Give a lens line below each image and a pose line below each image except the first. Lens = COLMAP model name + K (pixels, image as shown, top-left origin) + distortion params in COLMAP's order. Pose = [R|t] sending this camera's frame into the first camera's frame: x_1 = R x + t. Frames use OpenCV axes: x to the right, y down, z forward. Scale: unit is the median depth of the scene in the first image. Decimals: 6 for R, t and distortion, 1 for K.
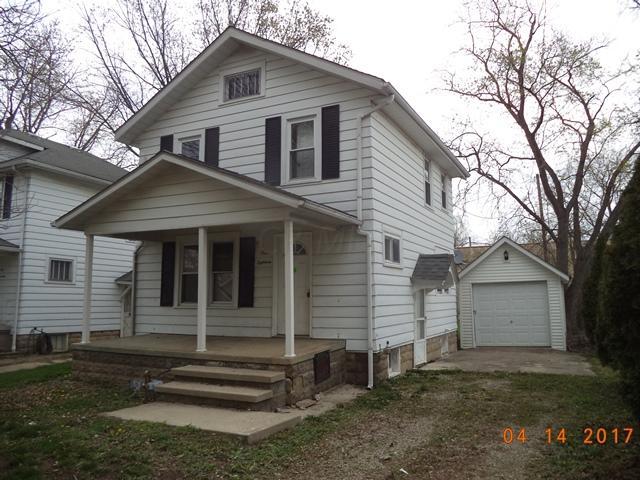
lens RADIAL K [[525.4, 0, 320.0], [0, 525.4, 240.0], [0, 0, 1]] dist [-0.004443, -0.001355]
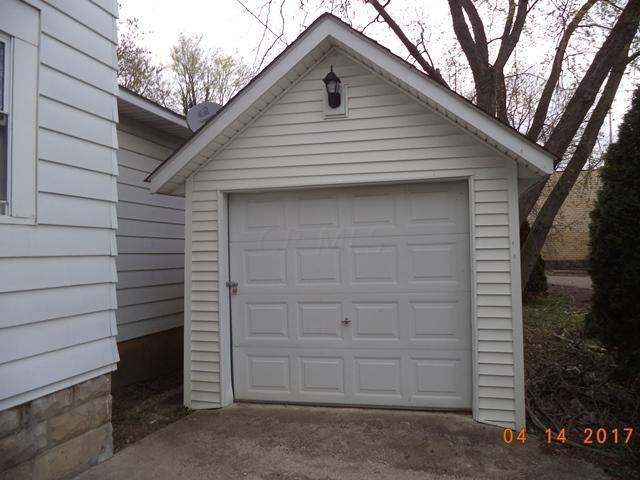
lens RADIAL K [[525.4, 0, 320.0], [0, 525.4, 240.0], [0, 0, 1]] dist [-0.004443, -0.001355]
pose [[0.982041, 0.004485, 0.188612, 0.294993], [-0.021841, 0.995698, 0.090043, 0.083903], [-0.187397, -0.092545, 0.977915, 0.720398]]
